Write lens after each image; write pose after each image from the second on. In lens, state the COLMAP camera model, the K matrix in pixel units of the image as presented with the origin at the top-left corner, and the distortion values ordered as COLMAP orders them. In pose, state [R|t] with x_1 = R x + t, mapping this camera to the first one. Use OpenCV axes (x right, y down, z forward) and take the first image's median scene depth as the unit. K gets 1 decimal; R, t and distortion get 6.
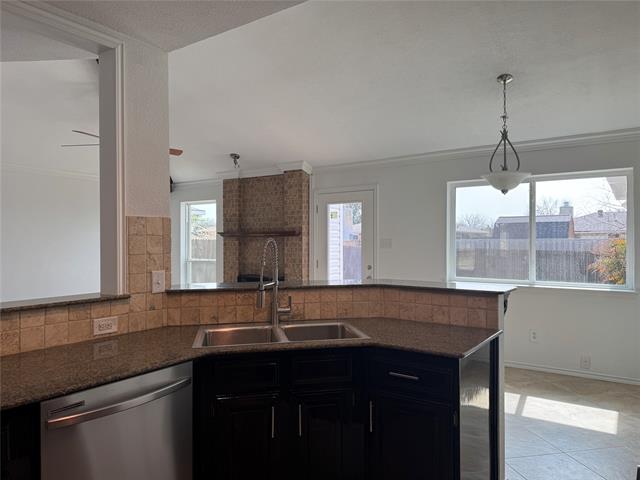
lens RADIAL K [[447.7, 0, 320.9], [0, 447.7, 243.0], [0, 0, 1]] dist [0.126732, -0.168543]
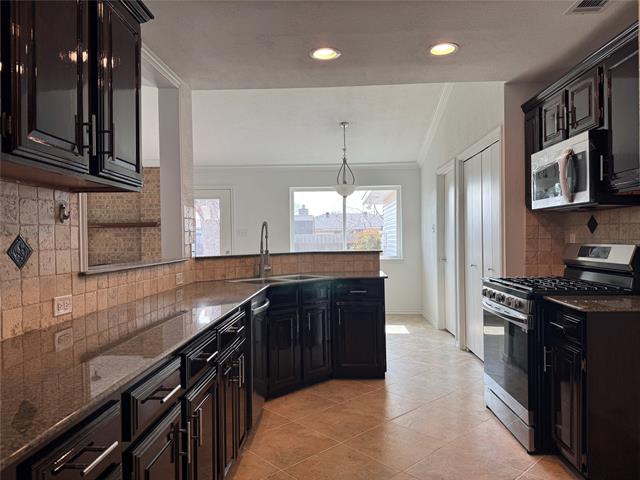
lens RADIAL K [[447.7, 0, 320.9], [0, 447.7, 243.0], [0, 0, 1]] dist [0.126732, -0.168543]
pose [[0.847863, -0.014344, 0.530021, -0.299349], [0.012981, 0.999896, 0.006295, 0.022066], [-0.530056, 0.001543, 0.847961, -0.165428]]
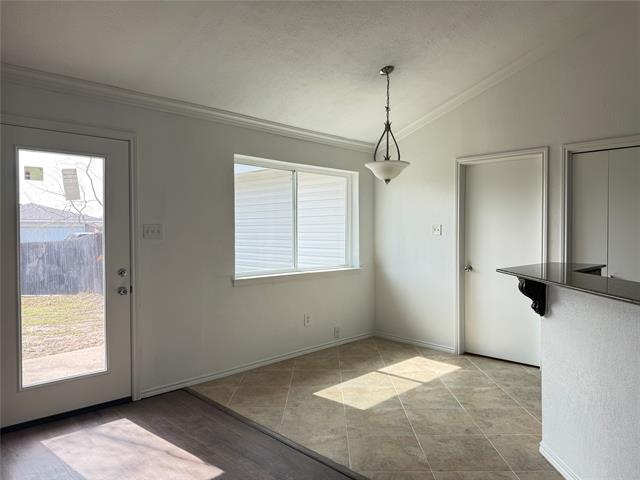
lens RADIAL K [[447.7, 0, 320.9], [0, 447.7, 243.0], [0, 0, 1]] dist [0.126732, -0.168543]
pose [[0.189040, -0.022253, 0.981717, -0.392718], [0.004540, 0.999752, 0.021787, 0.004152], [-0.981959, 0.000339, 0.189094, 0.578598]]
